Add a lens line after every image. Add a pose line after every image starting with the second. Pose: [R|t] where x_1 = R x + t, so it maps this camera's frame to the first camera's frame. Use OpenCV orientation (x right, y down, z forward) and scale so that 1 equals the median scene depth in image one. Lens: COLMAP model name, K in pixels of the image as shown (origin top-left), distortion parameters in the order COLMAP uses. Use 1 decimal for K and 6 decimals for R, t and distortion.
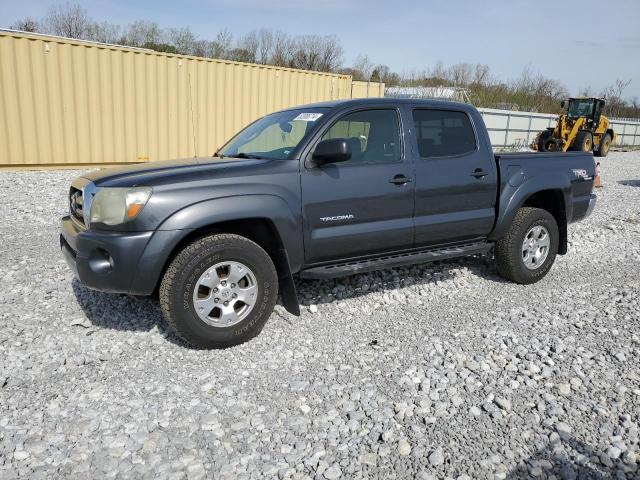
lens RADIAL K [[511.6, 0, 325.1], [0, 511.6, 240.8], [0, 0, 1]] dist [0.003846, 0.002453]
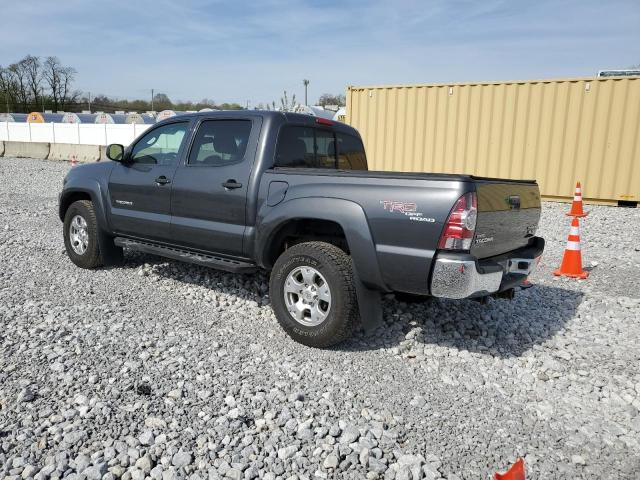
lens RADIAL K [[511.6, 0, 325.1], [0, 511.6, 240.8], [0, 0, 1]] dist [0.003846, 0.002453]
pose [[0.320106, 0.148384, -0.935689, 1.202587], [-0.224391, 0.971430, 0.077287, -0.138767], [0.920424, 0.185220, 0.344257, 0.843566]]
